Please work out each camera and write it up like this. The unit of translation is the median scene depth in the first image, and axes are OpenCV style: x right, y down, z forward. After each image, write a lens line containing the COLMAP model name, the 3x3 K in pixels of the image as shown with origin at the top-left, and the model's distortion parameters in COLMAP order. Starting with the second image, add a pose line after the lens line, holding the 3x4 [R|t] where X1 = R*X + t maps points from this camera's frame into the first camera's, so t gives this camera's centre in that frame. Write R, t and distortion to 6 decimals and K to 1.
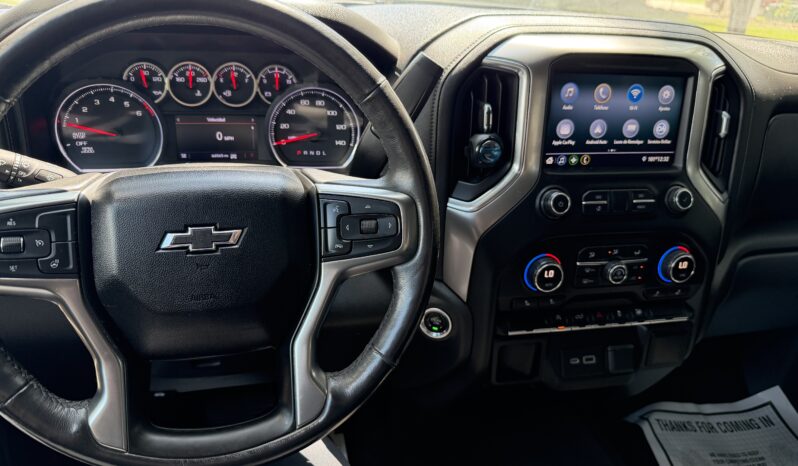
lens RADIAL K [[582.3, 0, 396.7], [0, 582.3, 231.1], [0, 0, 1]] dist [0.002201, -0.032727]
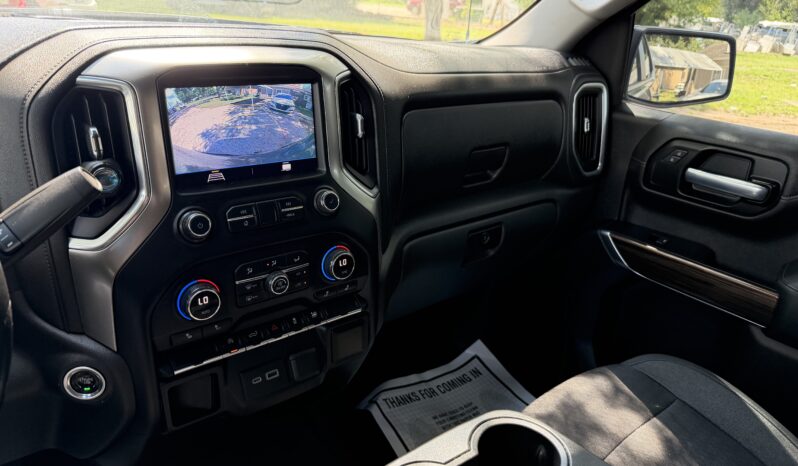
lens RADIAL K [[561.1, 0, 396.6], [0, 561.1, 228.6], [0, 0, 1]] dist [0.050099, -0.066198]
pose [[0.902397, -0.164204, 0.398392, 0.192500], [0.171156, 0.985073, 0.018330, -0.003738], [-0.395455, 0.051646, 0.917032, 0.035154]]
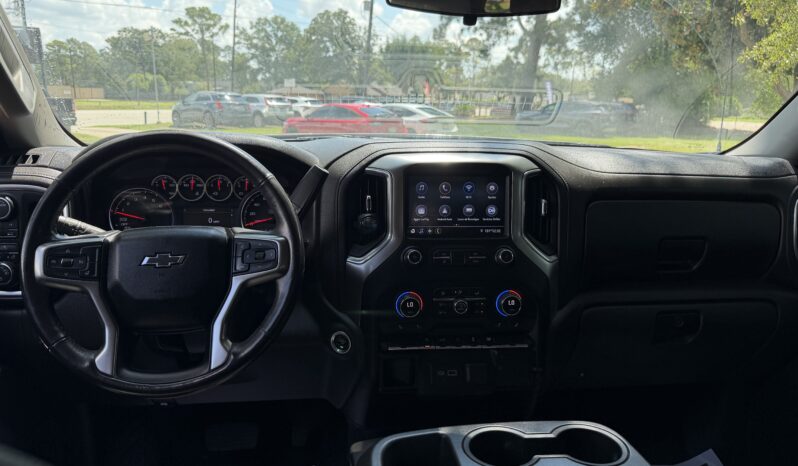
lens RADIAL K [[561.1, 0, 396.8], [0, 561.1, 240.3], [0, 0, 1]] dist [0.050099, -0.066198]
pose [[0.992730, -0.011547, -0.119808, 0.388459], [-0.011867, 0.981149, -0.192889, 0.182842], [0.119777, 0.192908, 0.973879, -0.423975]]
